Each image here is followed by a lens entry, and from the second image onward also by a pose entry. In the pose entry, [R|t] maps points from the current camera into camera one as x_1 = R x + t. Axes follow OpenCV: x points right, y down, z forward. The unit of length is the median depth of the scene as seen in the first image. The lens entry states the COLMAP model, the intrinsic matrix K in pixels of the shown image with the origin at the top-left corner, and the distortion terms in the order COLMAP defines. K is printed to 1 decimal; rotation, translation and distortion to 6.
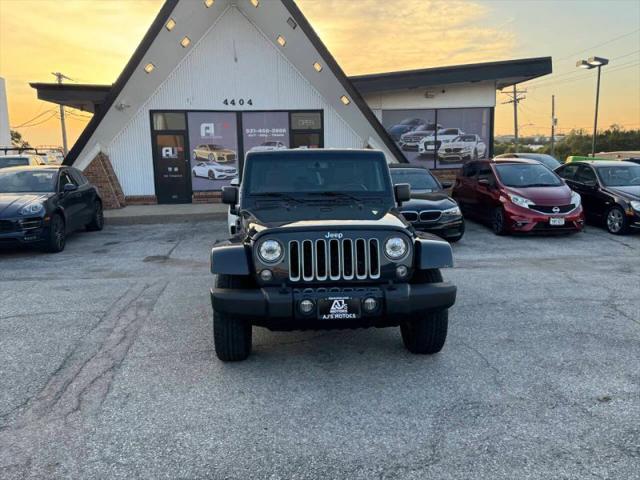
lens RADIAL K [[534.6, 0, 320.6], [0, 534.6, 239.4], [0, 0, 1]] dist [0.152453, -0.273745]
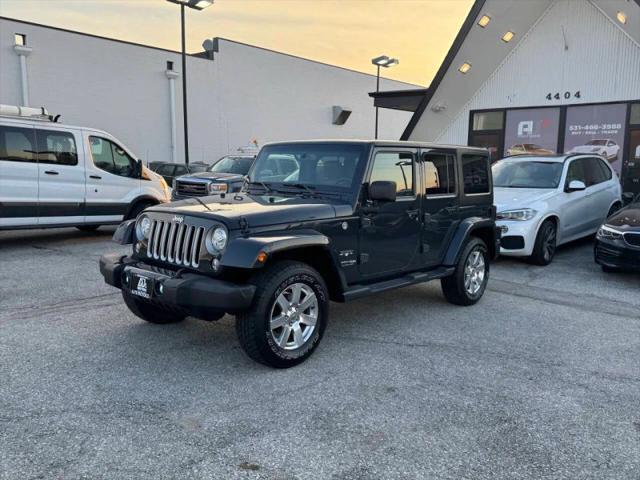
lens RADIAL K [[538.5, 0, 321.3], [0, 538.5, 241.7], [0, 0, 1]] dist [0.104997, -0.165257]
pose [[0.688006, 0.126408, -0.714611, 0.264756], [-0.130633, 0.990200, 0.049387, -0.014322], [0.713851, 0.059373, 0.697776, 0.131300]]
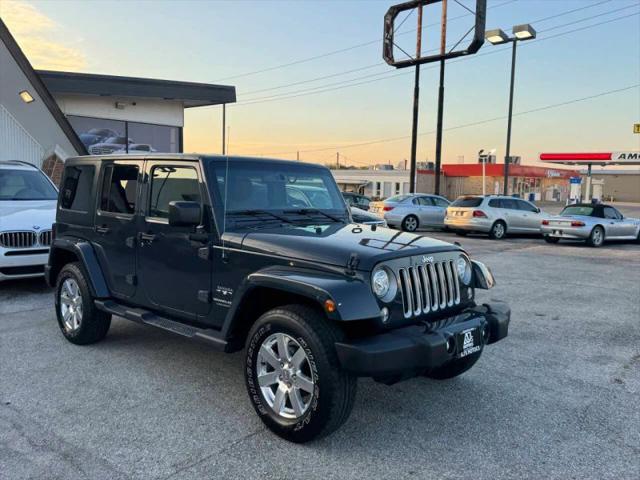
lens RADIAL K [[537.2, 0, 317.6], [0, 537.2, 237.3], [0, 0, 1]] dist [0.083098, -0.117113]
pose [[0.744924, -0.028595, 0.666536, -0.190055], [0.056536, 0.998193, -0.020362, -0.009689], [-0.664749, 0.052852, 0.745195, 0.129239]]
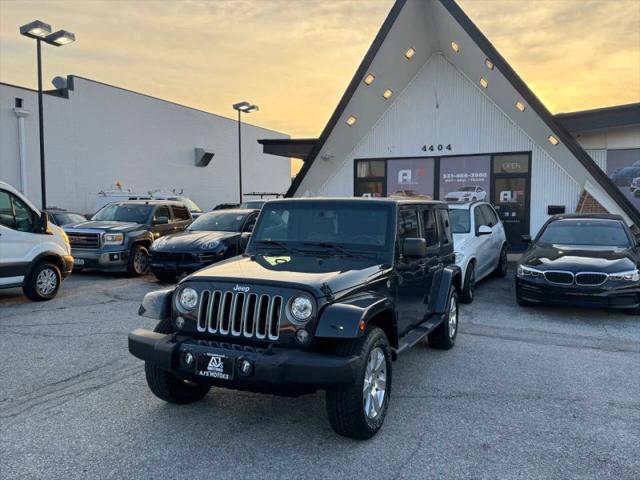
lens RADIAL K [[536.2, 0, 317.7], [0, 536.2, 240.9], [0, 0, 1]] dist [0.118149, -0.184136]
pose [[0.868105, 0.048485, -0.494006, 0.169753], [-0.086595, 0.994750, -0.054540, -0.014350], [0.488768, 0.090125, 0.867746, 0.061822]]
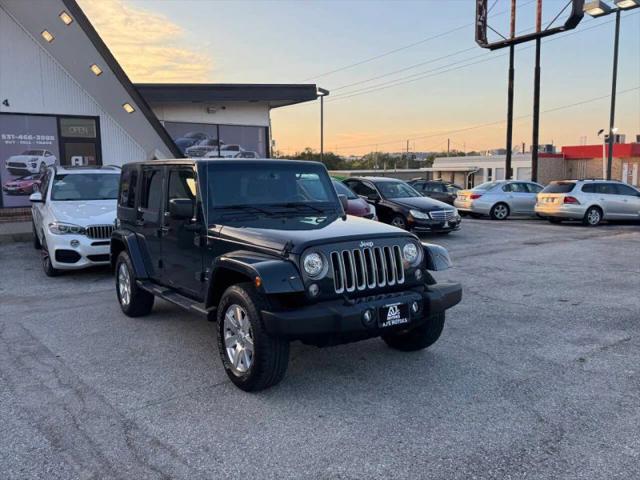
lens RADIAL K [[536.2, 0, 317.7], [0, 536.2, 240.9], [0, 0, 1]] dist [0.118149, -0.184136]
pose [[0.869561, -0.051836, 0.491097, -0.152344], [0.065082, 0.997831, -0.009914, -0.002671], [-0.489518, 0.040583, 0.871048, 0.045368]]
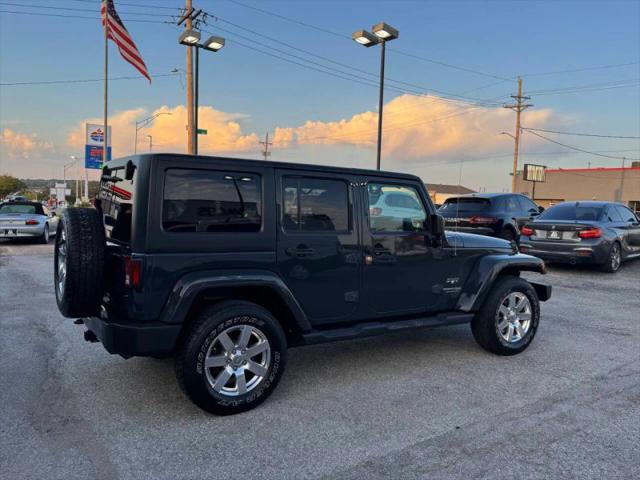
lens RADIAL K [[536.2, 0, 317.7], [0, 536.2, 240.9], [0, 0, 1]] dist [0.118149, -0.184136]
pose [[-0.449020, -0.061828, 0.891380, -0.319053], [0.098365, 0.988119, 0.118088, -0.065969], [-0.888091, 0.140704, -0.437603, 0.574422]]
